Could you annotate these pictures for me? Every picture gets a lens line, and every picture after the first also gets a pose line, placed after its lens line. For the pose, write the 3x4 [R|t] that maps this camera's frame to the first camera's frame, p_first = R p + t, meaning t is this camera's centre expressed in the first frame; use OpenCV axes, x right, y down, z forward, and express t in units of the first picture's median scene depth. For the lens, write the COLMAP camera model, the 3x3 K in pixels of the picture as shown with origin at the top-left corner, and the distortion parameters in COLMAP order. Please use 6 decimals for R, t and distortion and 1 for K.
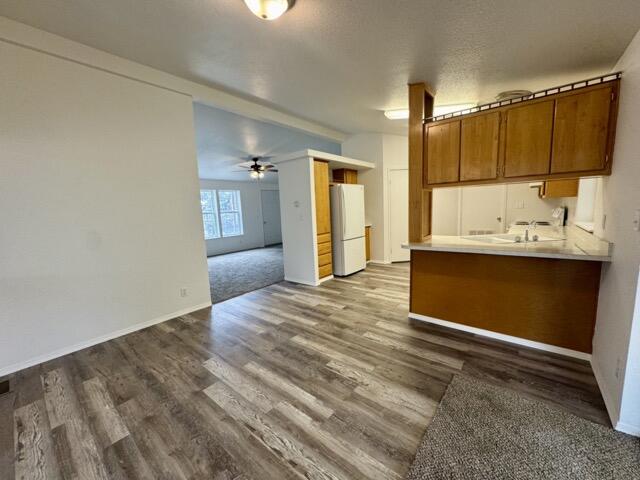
lens RADIAL K [[253.7, 0, 318.9], [0, 253.7, 240.0], [0, 0, 1]] dist [-0.001573, 0.000005]
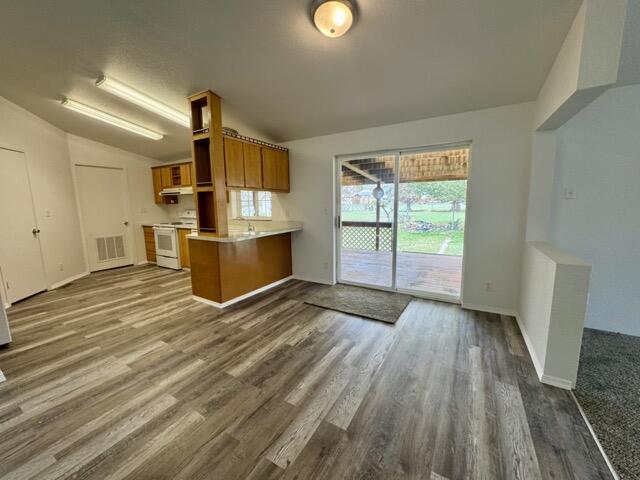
lens RADIAL K [[253.7, 0, 318.9], [0, 253.7, 240.0], [0, 0, 1]] dist [-0.001573, 0.000005]
pose [[-0.147054, -0.097941, 0.984268, -0.854007], [0.145165, 0.982174, 0.119421, -0.054896], [-0.978418, 0.160442, -0.130216, 0.810241]]
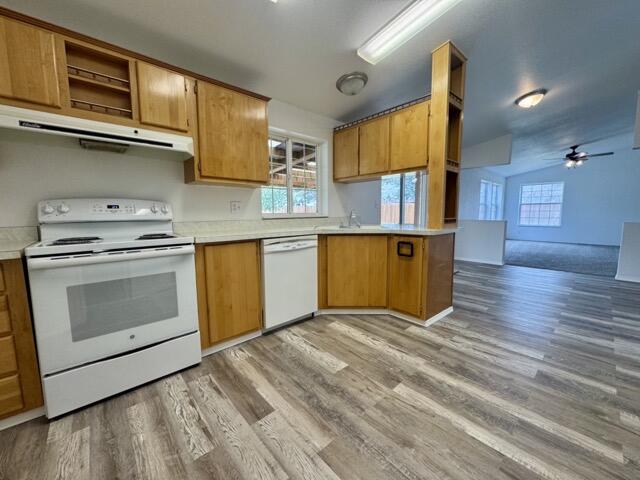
lens RADIAL K [[253.7, 0, 318.9], [0, 253.7, 240.0], [0, 0, 1]] dist [-0.001573, 0.000005]
pose [[-0.986231, 0.033532, 0.161936, 0.789521], [0.070151, 0.971586, 0.226051, -0.217874], [-0.149755, 0.234299, -0.960561, 2.217282]]
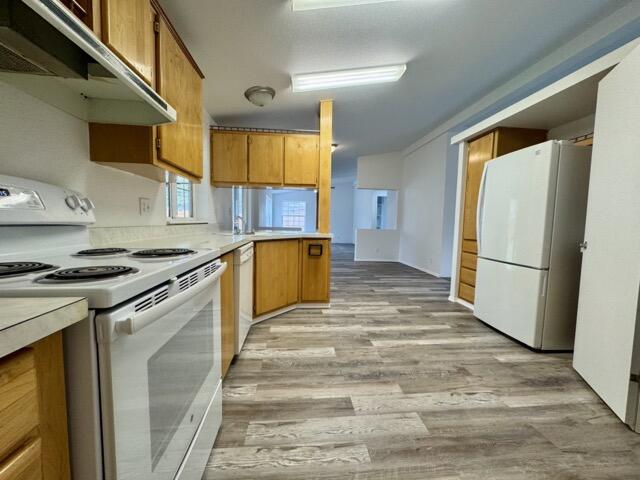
lens RADIAL K [[253.7, 0, 318.9], [0, 253.7, 240.0], [0, 0, 1]] dist [-0.001573, 0.000005]
pose [[-0.711892, 0.077785, -0.697968, 1.426280], [-0.081310, 0.978035, 0.191929, -0.220906], [0.697567, 0.193385, -0.689930, 2.086486]]
